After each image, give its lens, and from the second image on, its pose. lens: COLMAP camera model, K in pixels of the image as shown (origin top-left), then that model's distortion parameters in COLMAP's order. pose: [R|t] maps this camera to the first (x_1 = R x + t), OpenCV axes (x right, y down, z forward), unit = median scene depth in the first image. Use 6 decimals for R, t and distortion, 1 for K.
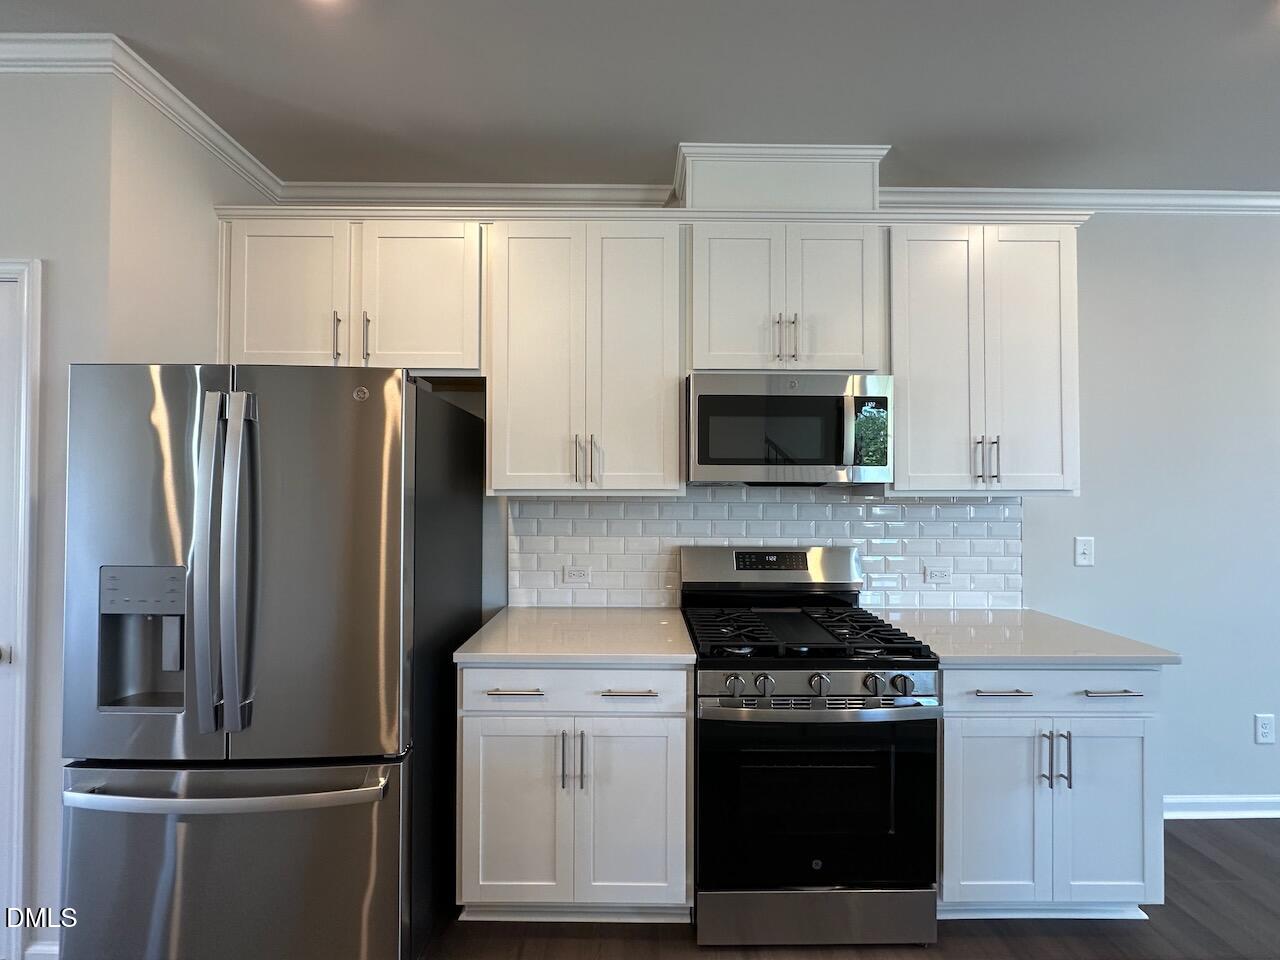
lens RADIAL K [[510.3, 0, 640.0], [0, 510.3, 480.0], [0, 0, 1]] dist [-0.000039, -0.000281]
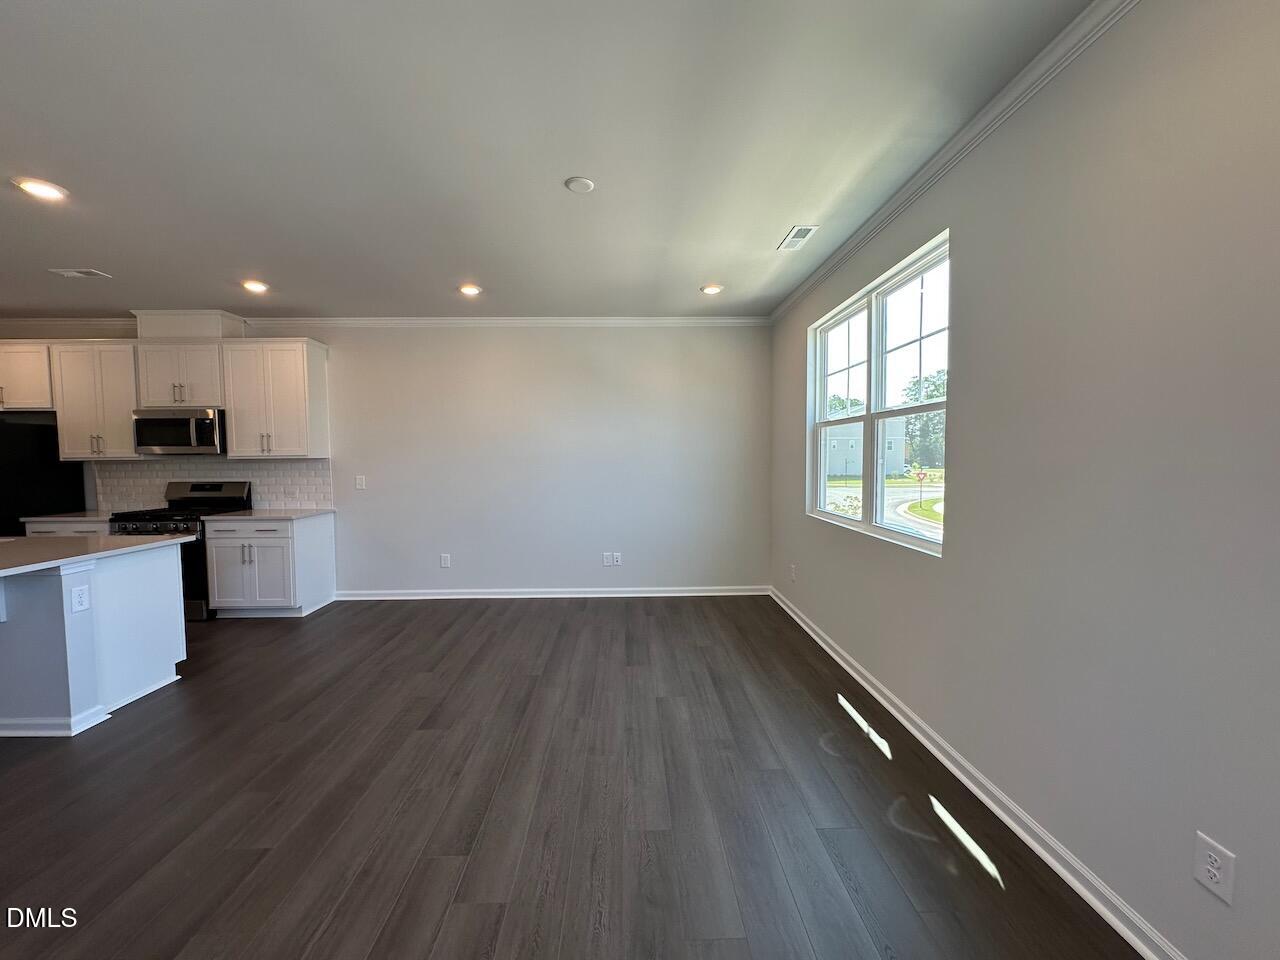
lens RADIAL K [[510.3, 0, 640.0], [0, 510.3, 480.0], [0, 0, 1]] dist [-0.000039, -0.000281]
pose [[0.999904, -0.013329, 0.003685, 2.406008], [0.013091, 0.998201, 0.058503, 0.017537], [-0.004459, -0.058450, 0.998280, -1.413083]]
